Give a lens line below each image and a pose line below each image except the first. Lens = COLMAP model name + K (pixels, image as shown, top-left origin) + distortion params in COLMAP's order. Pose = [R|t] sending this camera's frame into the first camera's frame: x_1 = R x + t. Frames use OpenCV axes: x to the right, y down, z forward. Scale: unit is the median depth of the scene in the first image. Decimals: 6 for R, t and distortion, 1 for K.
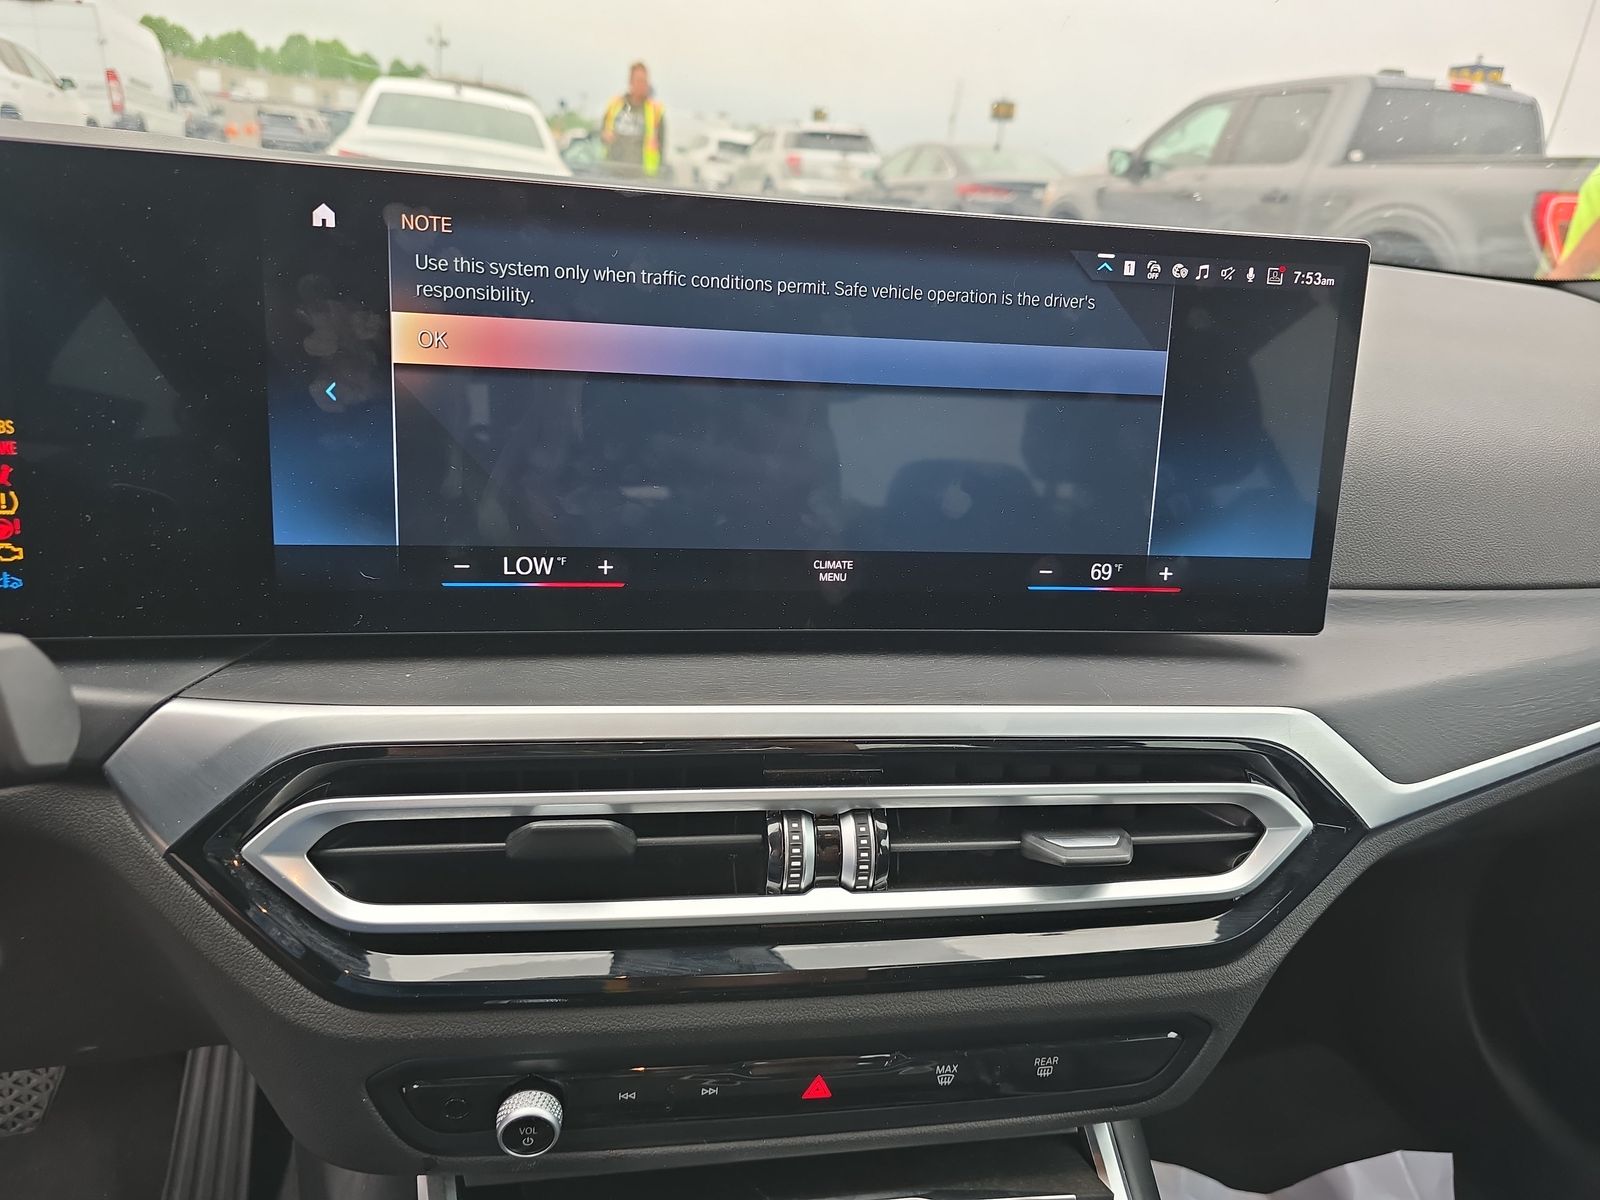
lens RADIAL K [[1097.2, 0, 797.9], [0, 1097.2, 606.0], [0, 0, 1]] dist [0.032384, -0.014126]
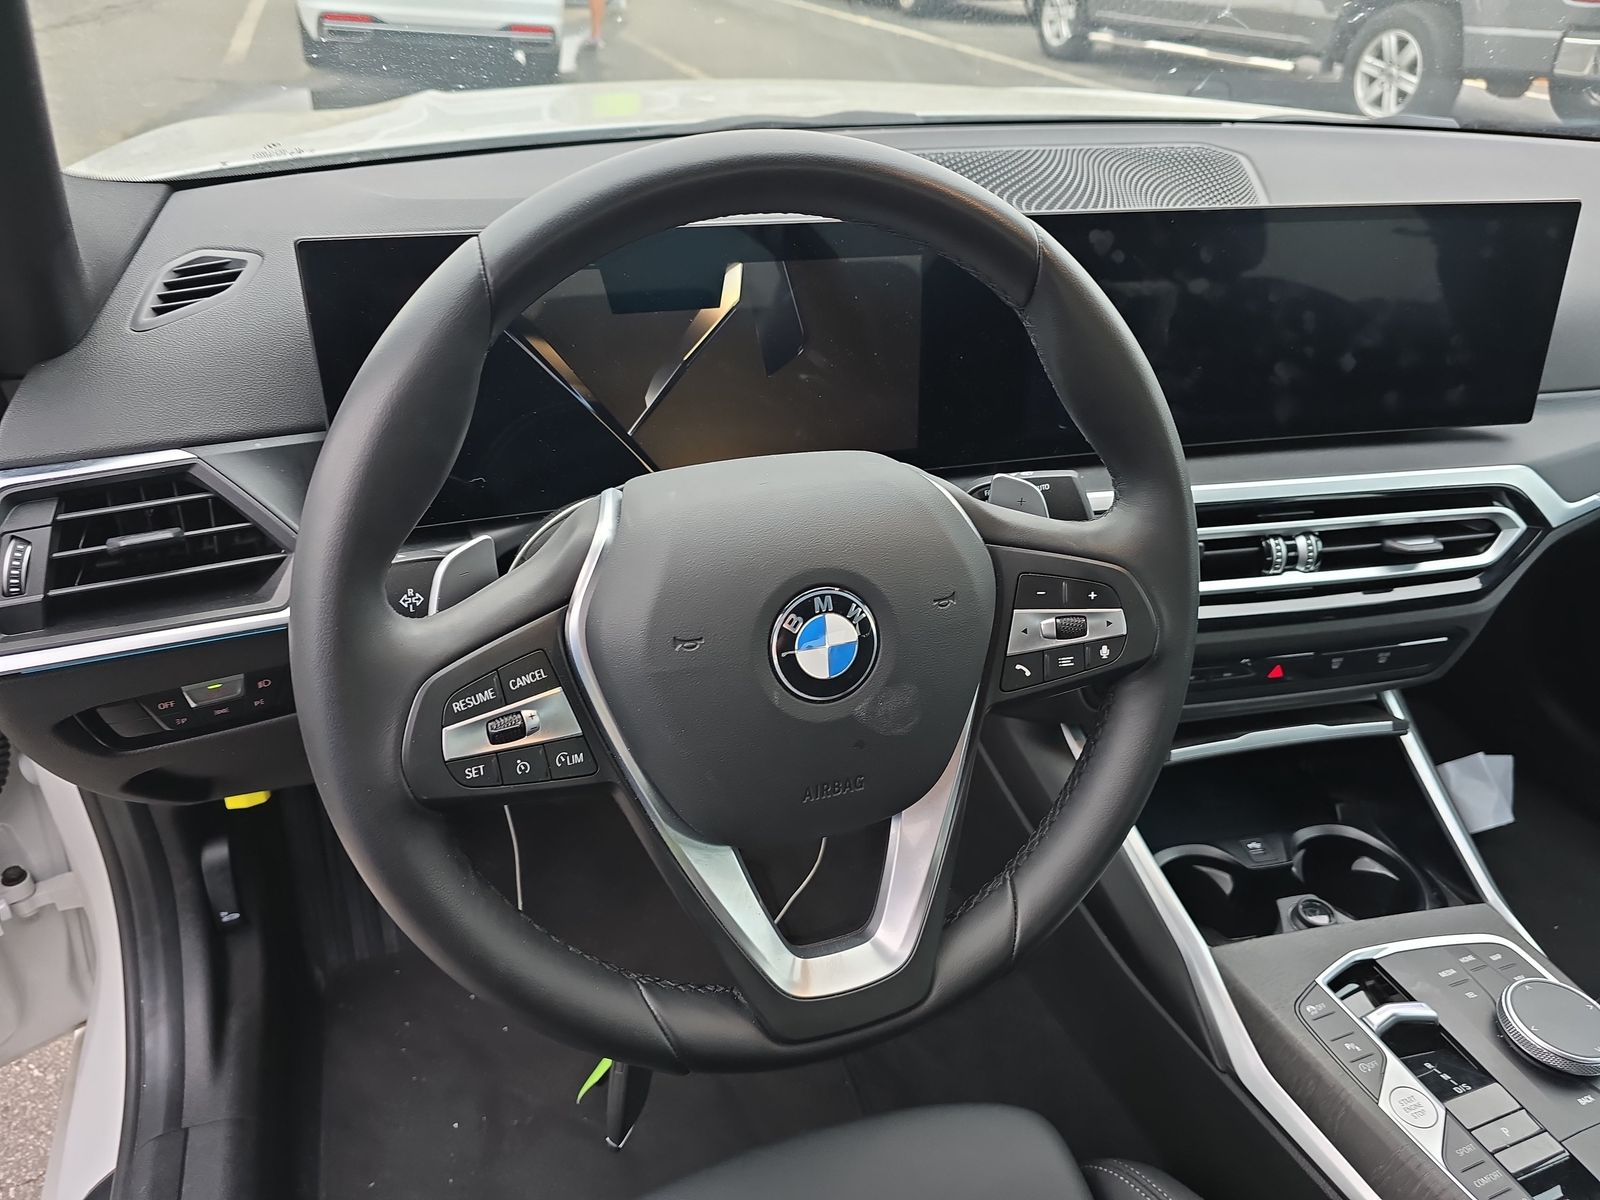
lens RADIAL K [[1097.2, 0, 807.9], [0, 1097.2, 611.4], [0, 0, 1]] dist [0.032384, -0.014126]
pose [[0.998113, -0.060359, 0.011298, -0.817847], [0.056672, 0.976263, 0.209042, -0.130053], [-0.023647, -0.208007, 0.977841, -0.881277]]
